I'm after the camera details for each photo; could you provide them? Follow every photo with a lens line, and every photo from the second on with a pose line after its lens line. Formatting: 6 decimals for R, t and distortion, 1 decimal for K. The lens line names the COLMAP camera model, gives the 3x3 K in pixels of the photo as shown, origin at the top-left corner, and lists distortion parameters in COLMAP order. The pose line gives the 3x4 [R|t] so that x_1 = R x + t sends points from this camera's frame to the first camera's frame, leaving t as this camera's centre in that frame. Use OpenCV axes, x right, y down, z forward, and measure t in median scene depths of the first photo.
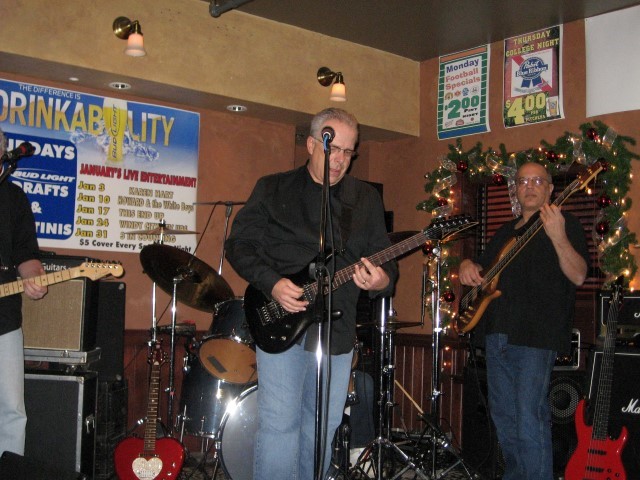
lens RADIAL K [[873.8, 0, 320.0], [0, 873.8, 240.0], [0, 0, 1]] dist [-0.143067, 0.067036]
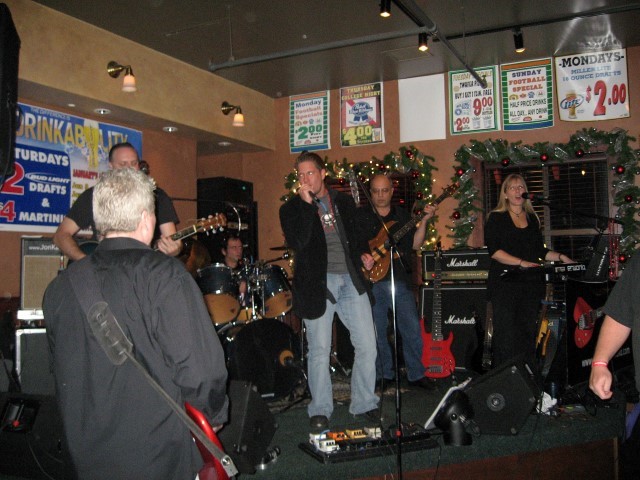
lens RADIAL K [[666.0, 0, 318.7], [0, 666.0, 235.3], [0, 0, 1]] dist [-0.124786, 0.039457]
pose [[0.918883, -0.026004, 0.393671, -0.308708], [0.014578, 0.999382, 0.031989, -0.012626], [-0.394260, -0.023655, 0.918695, -0.068456]]
